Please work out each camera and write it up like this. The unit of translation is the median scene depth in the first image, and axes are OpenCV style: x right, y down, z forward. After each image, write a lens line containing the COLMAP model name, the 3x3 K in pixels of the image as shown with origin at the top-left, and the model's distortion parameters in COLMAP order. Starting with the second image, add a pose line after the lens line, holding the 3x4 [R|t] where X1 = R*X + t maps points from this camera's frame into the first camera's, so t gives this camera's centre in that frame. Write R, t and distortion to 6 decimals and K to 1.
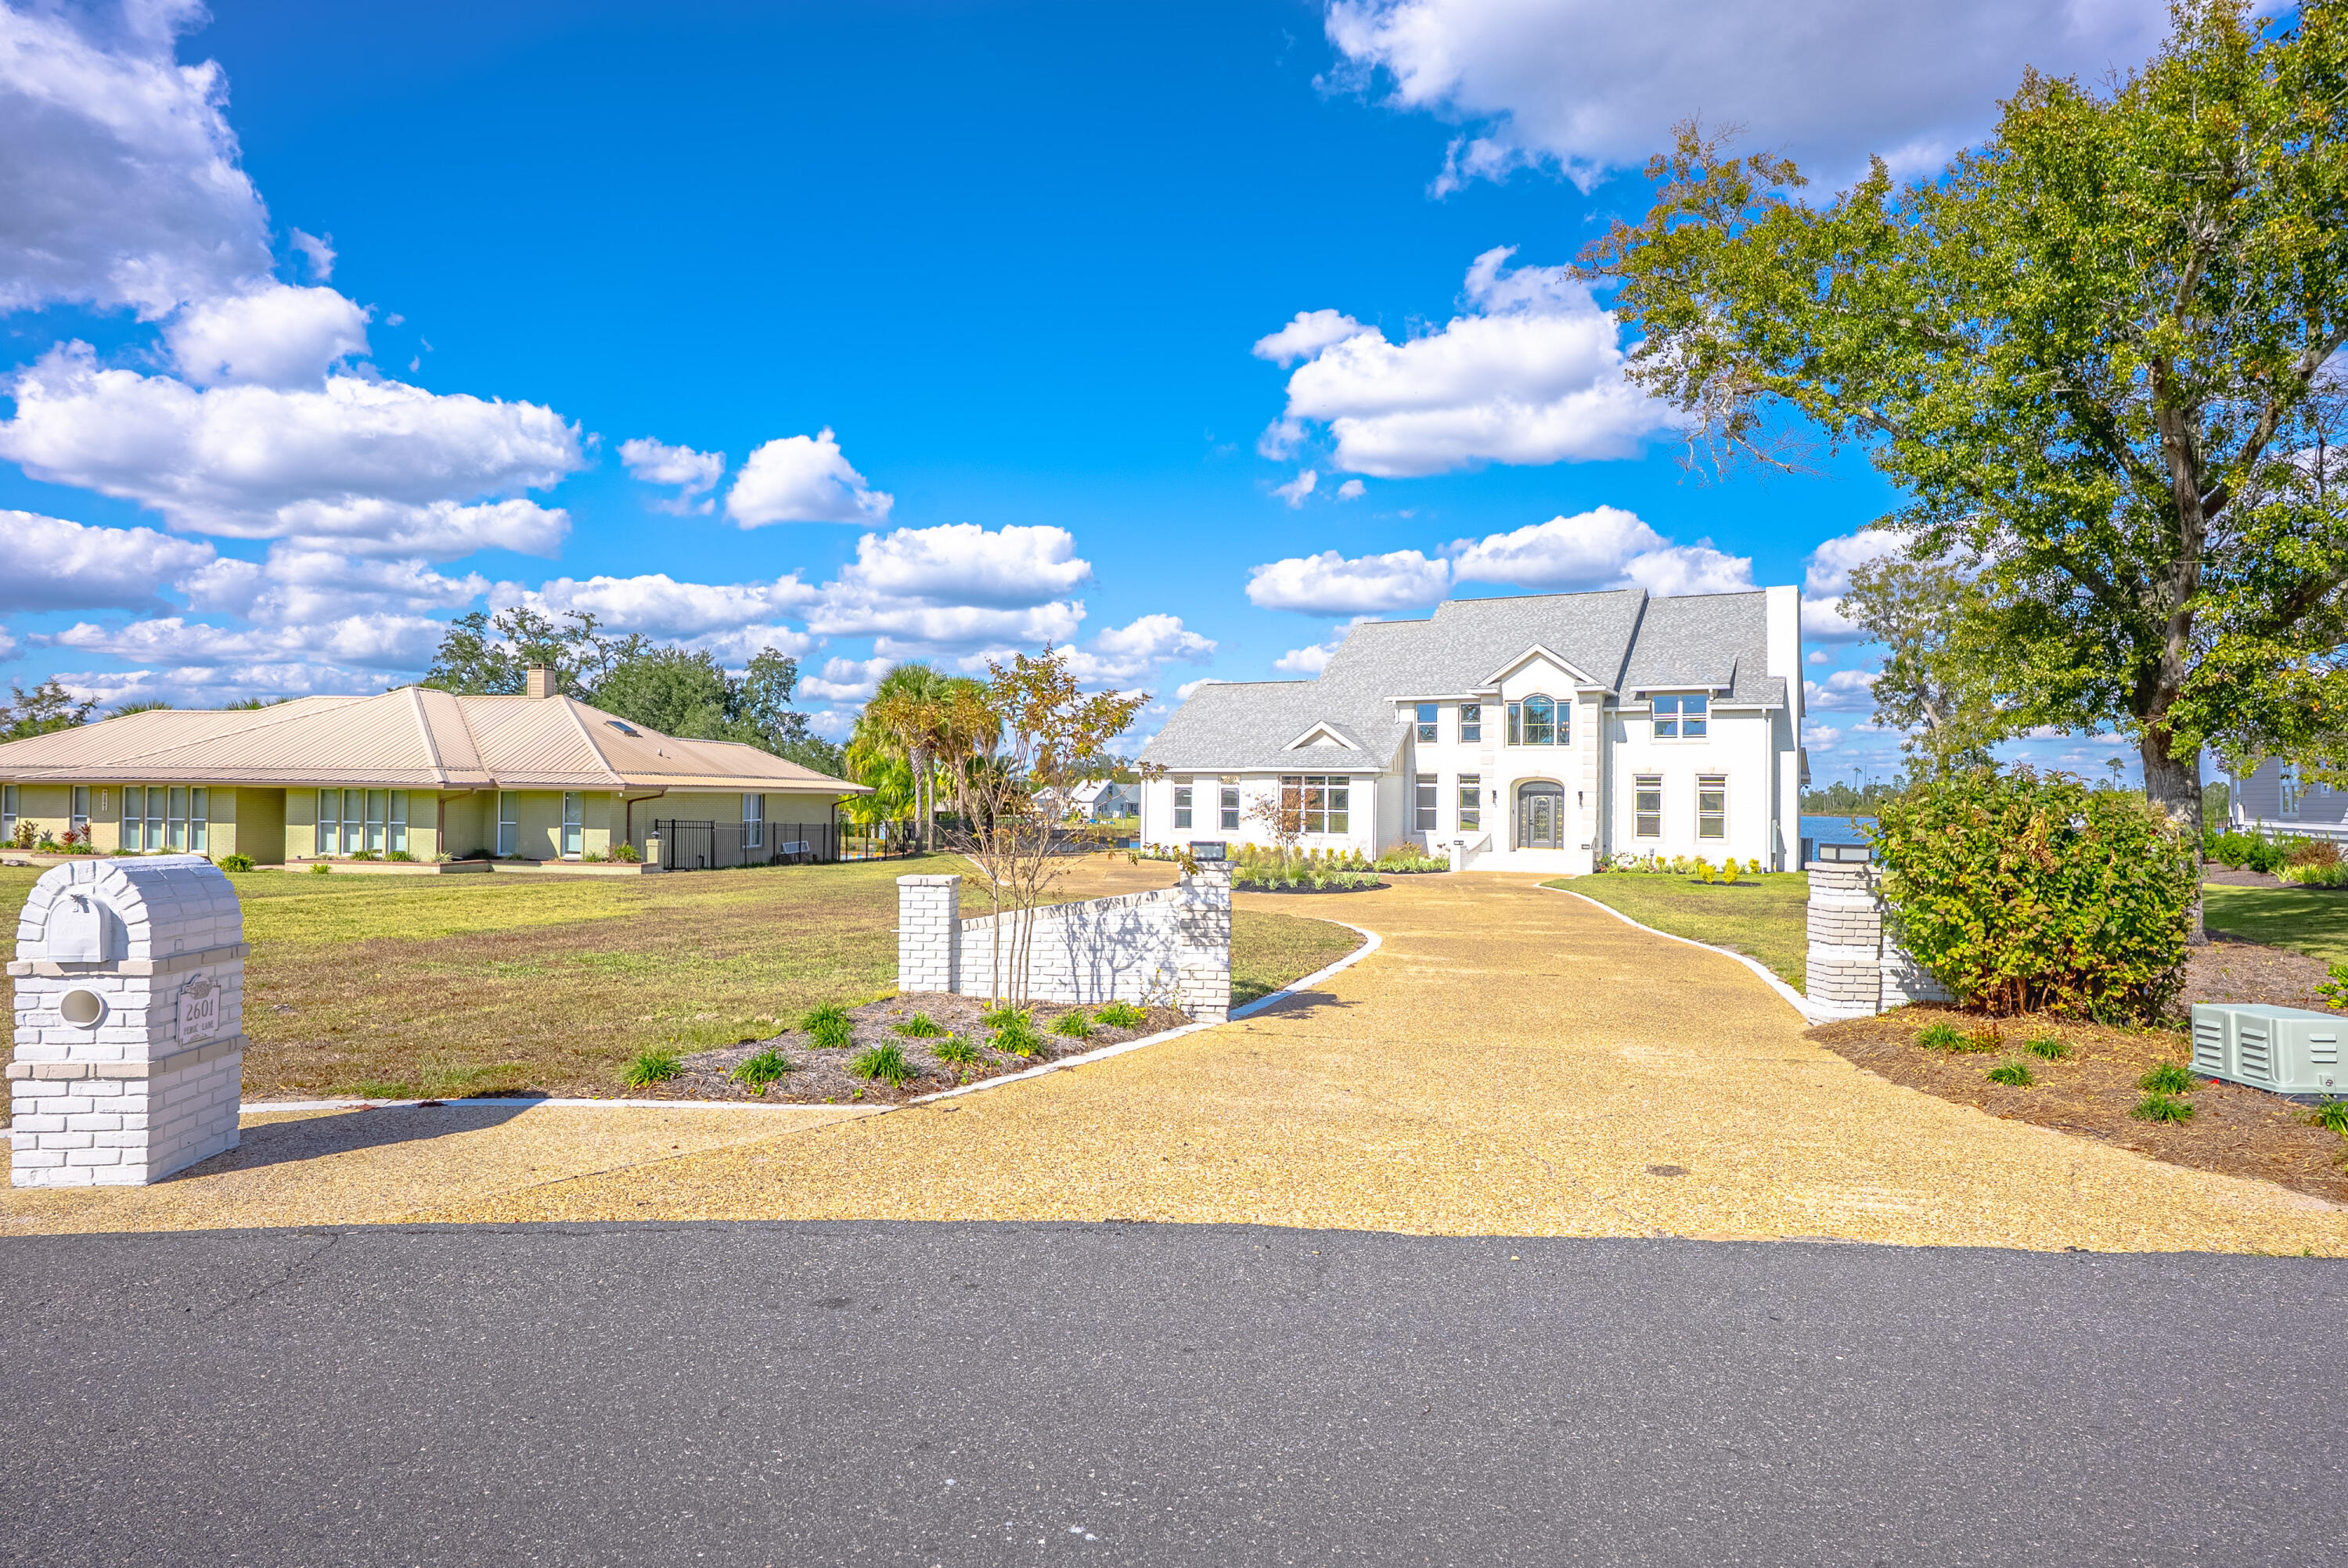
lens RADIAL K [[1299.9, 0, 1174.4], [0, 1299.9, 756.3], [0, 0, 1]] dist [-0.063051, 0.064220]
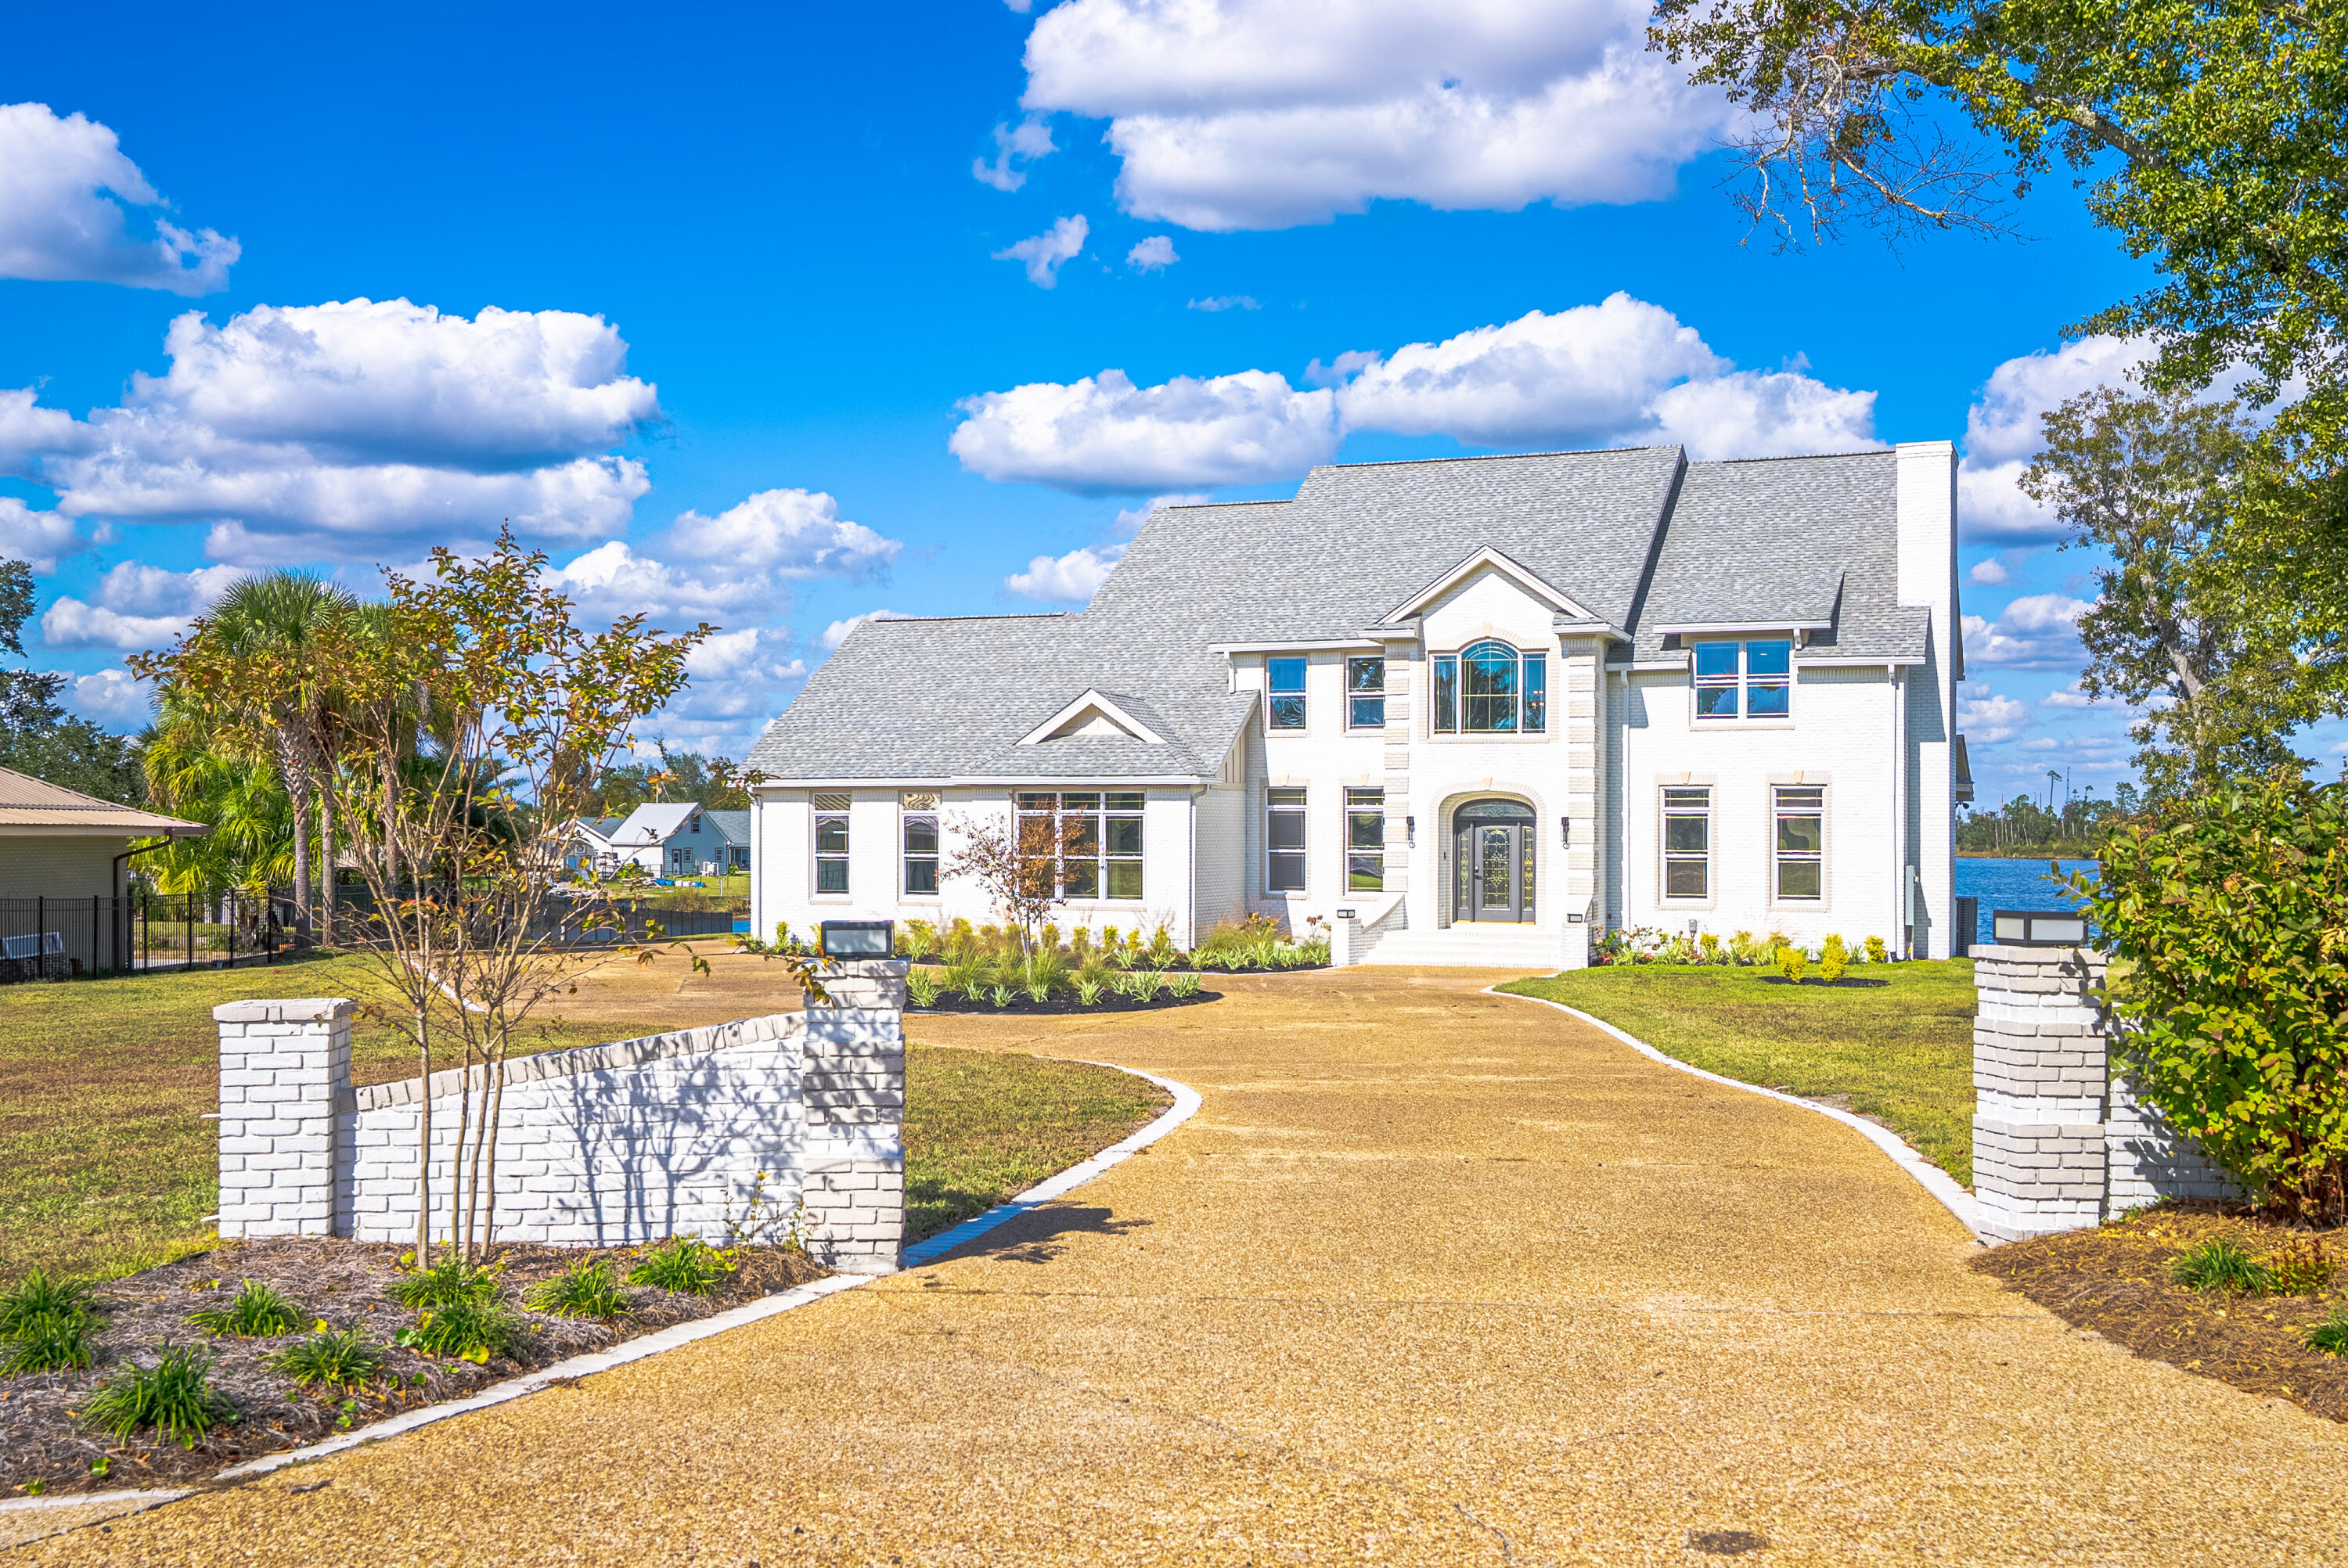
lens RADIAL K [[2425.2, 0, 1174.0], [0, 2425.2, 784.0], [0, 0, 1]] dist [0.054000, 0.172390]
pose [[0.989605, -0.007044, 0.143641, 0.002792], [0.005407, 0.999916, 0.011784, 0.000125], [-0.143712, -0.010884, 0.989560, 0.006816]]
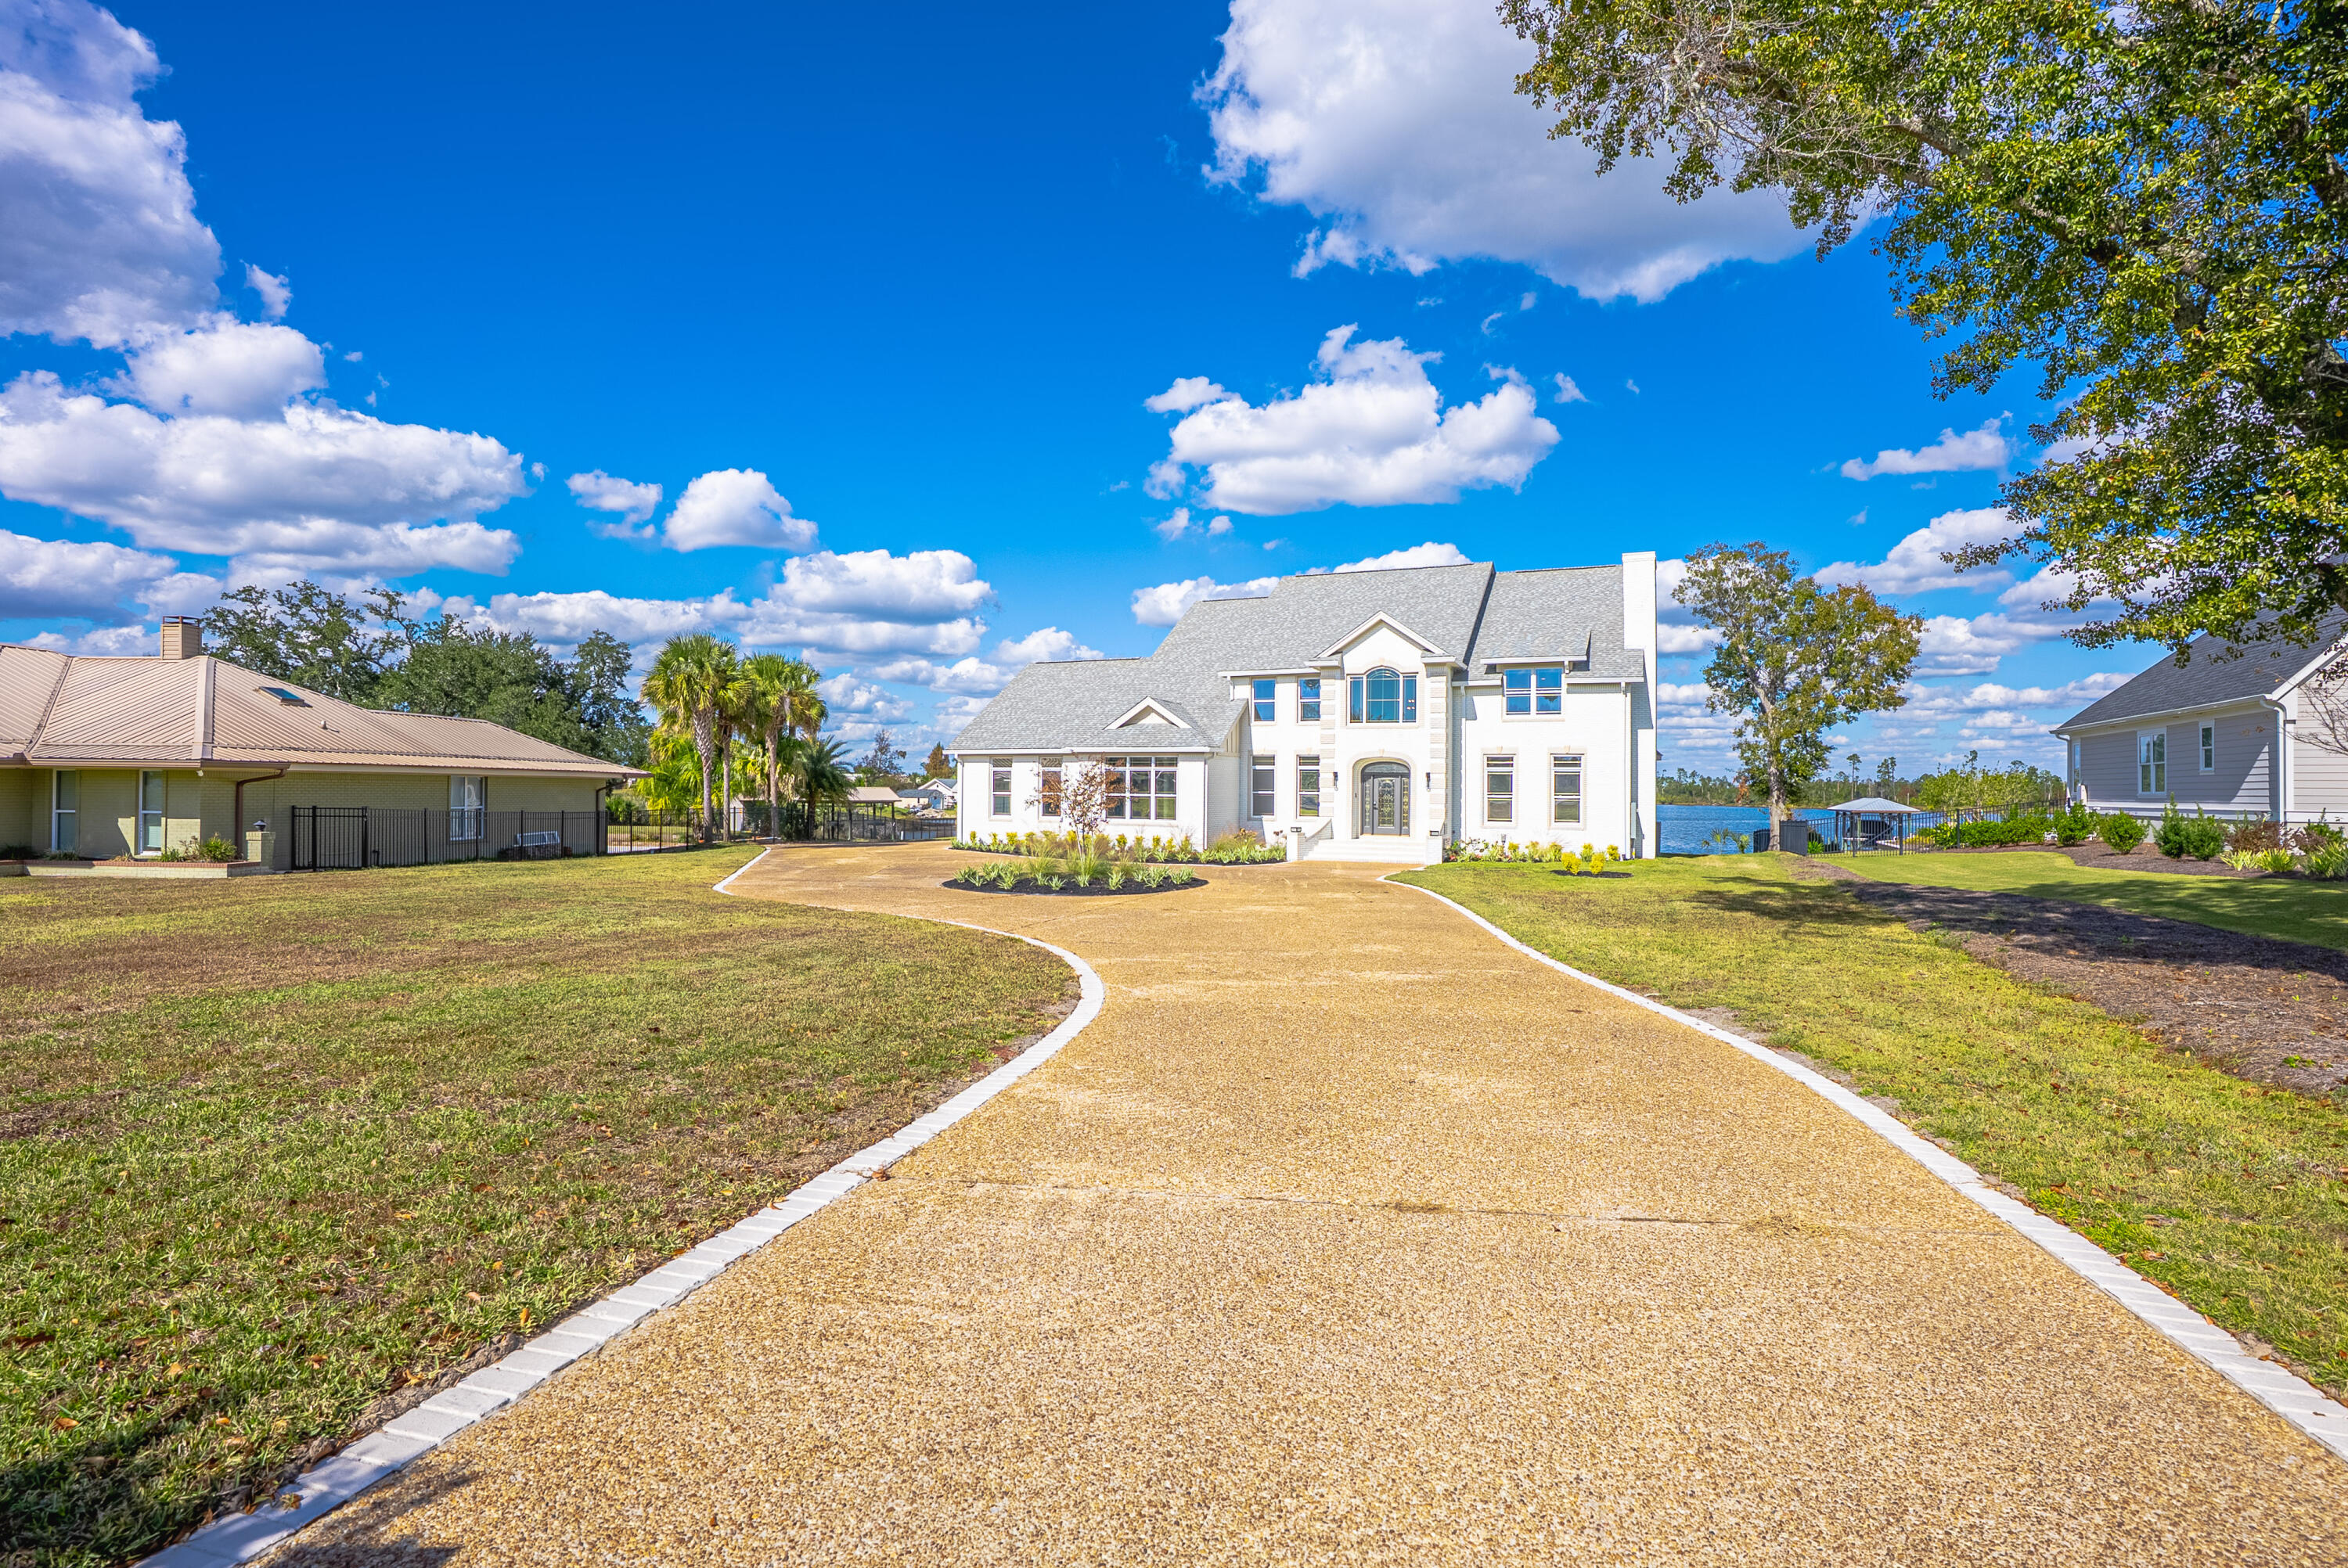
lens RADIAL K [[1110.4, 0, 1174.0], [0, 1110.4, 784.0], [0, 0, 1]] dist [-0.082491, 0.043086]
pose [[0.995722, -0.002611, 0.092367, 0.061326], [0.000281, 0.999682, 0.025227, 0.014959], [-0.092403, -0.025093, 0.995405, 0.231101]]
